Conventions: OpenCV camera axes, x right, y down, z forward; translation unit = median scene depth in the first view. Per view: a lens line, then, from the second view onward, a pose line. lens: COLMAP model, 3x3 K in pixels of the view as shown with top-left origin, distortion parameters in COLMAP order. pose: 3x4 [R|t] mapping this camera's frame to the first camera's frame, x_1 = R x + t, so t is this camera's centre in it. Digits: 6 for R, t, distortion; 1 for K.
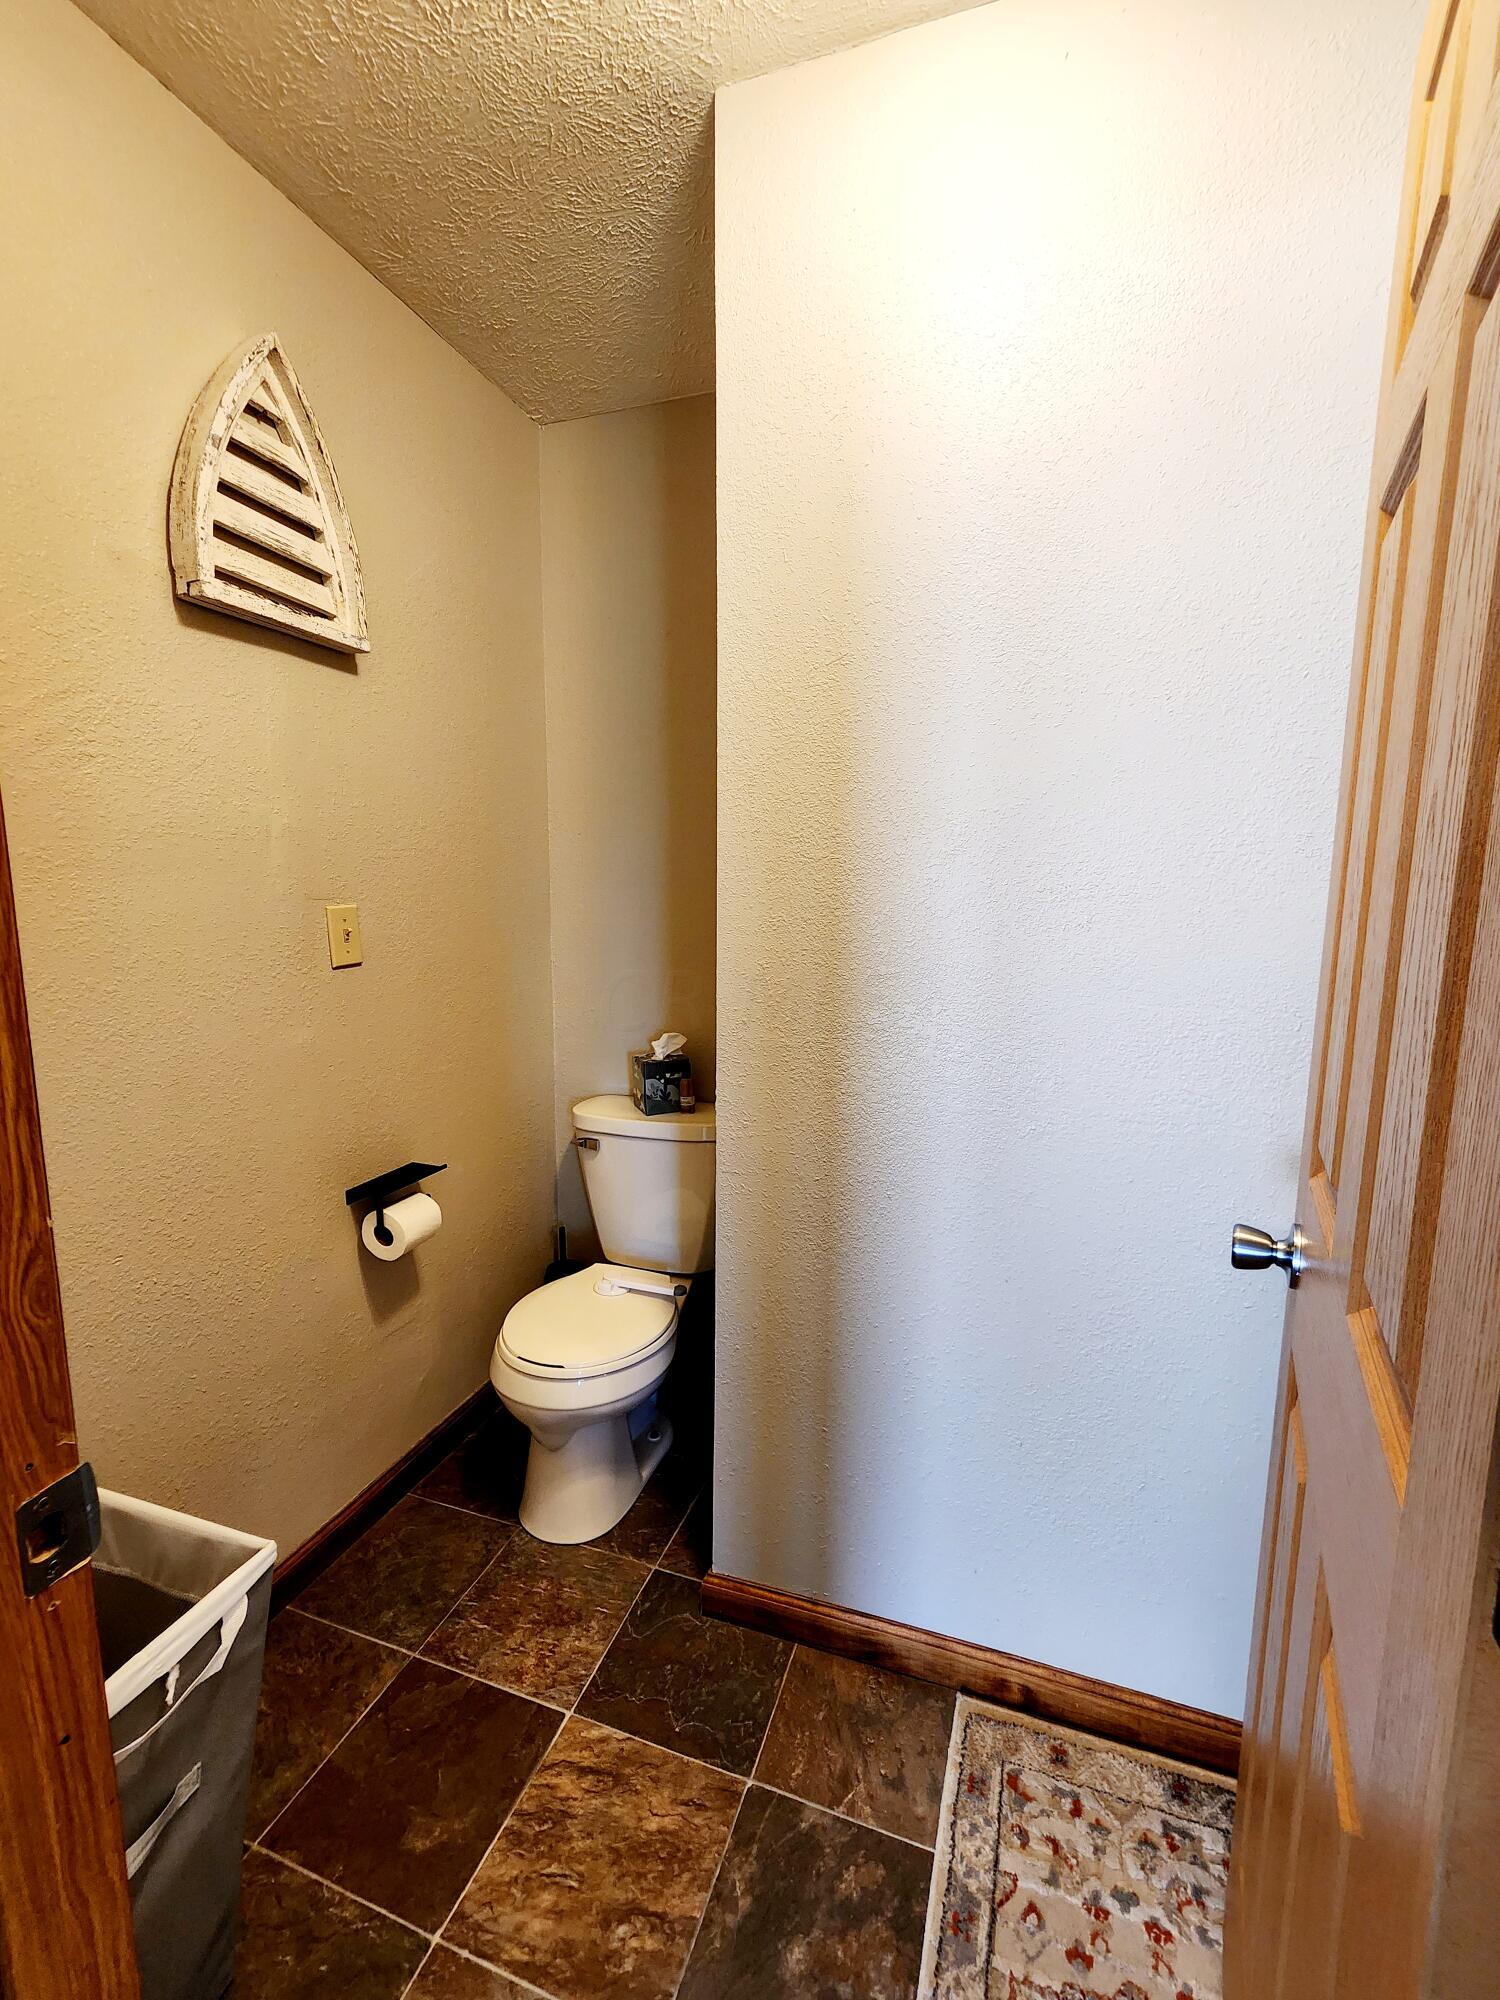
lens RADIAL K [[826.5, 0, 761.1], [0, 826.5, 1001.1], [0, 0, 1]] dist [-0.004890, 0.001889]
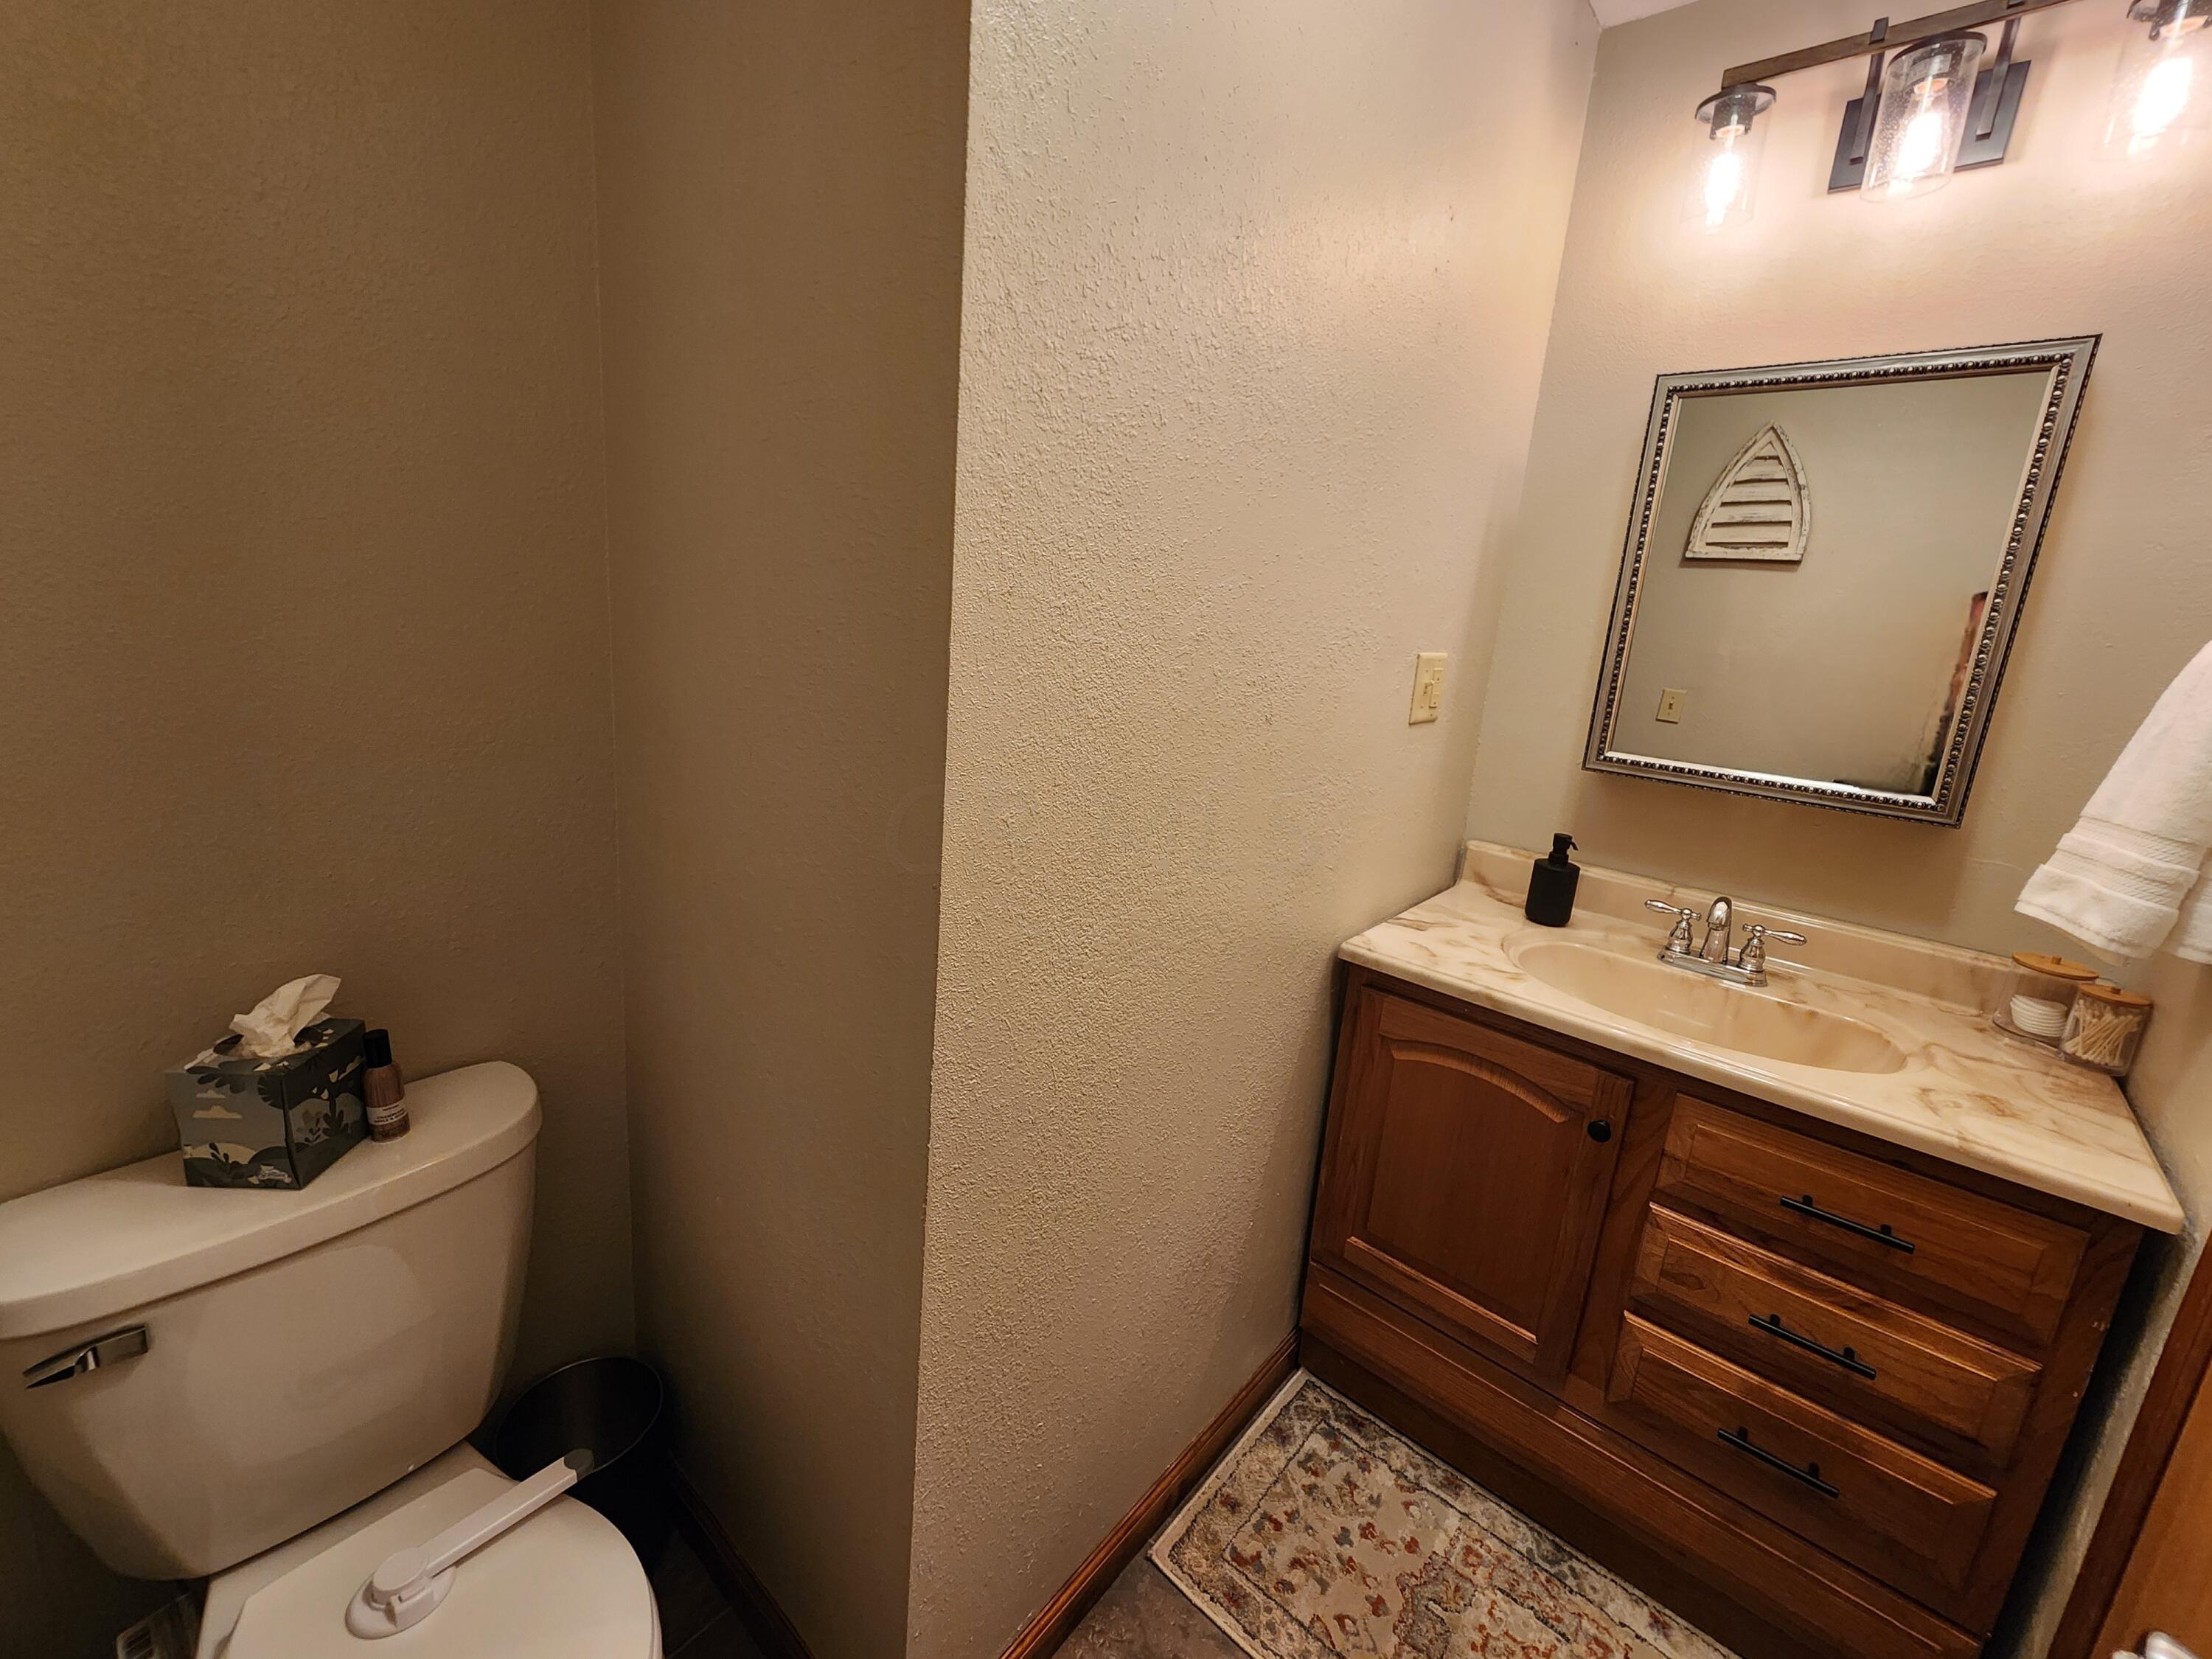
lens RADIAL K [[914.2, 0, 1103.0], [0, 914.2, 812.4], [0, 0, 1]] dist [-0.004890, 0.001889]
pose [[0.365105, -0.184987, 0.912402, -0.627031], [0.059186, 0.982689, 0.175554, -0.175957], [-0.929083, -0.010094, 0.369733, 0.761865]]
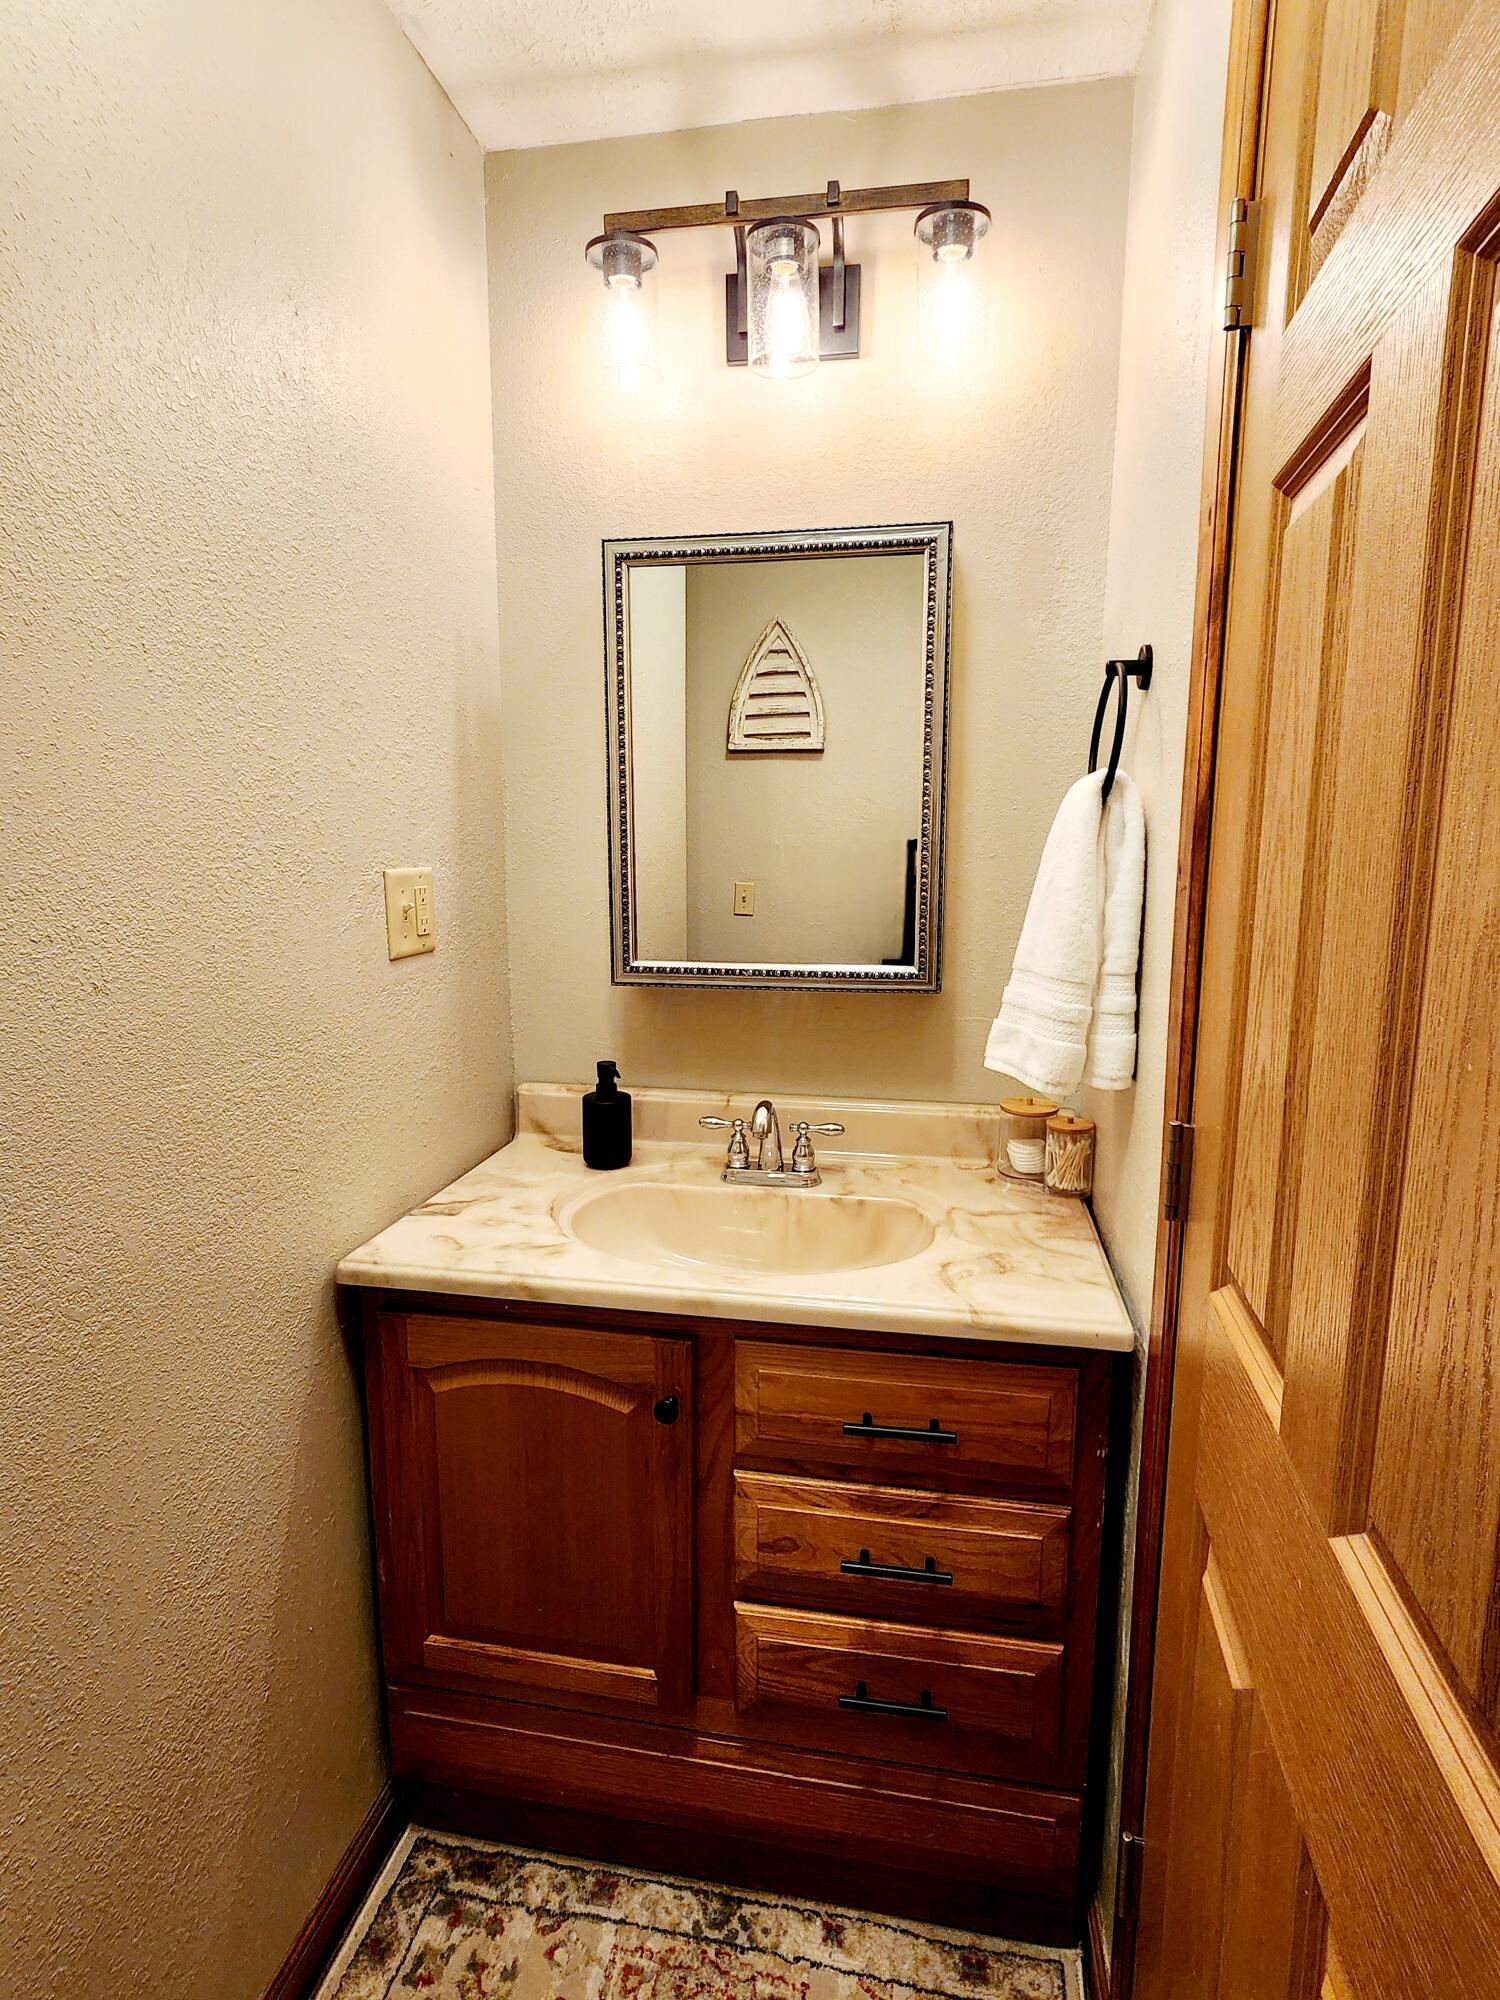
lens RADIAL K [[1019.2, 0, 762.0], [0, 1019.2, 1006.8], [0, 0, 1]] dist [-0.009413, 0.004244]
pose [[-0.163415, -0.163363, 0.972938, -0.433597], [0.136764, 0.972922, 0.186331, -0.149035], [-0.977032, 0.163513, -0.136648, 0.591557]]
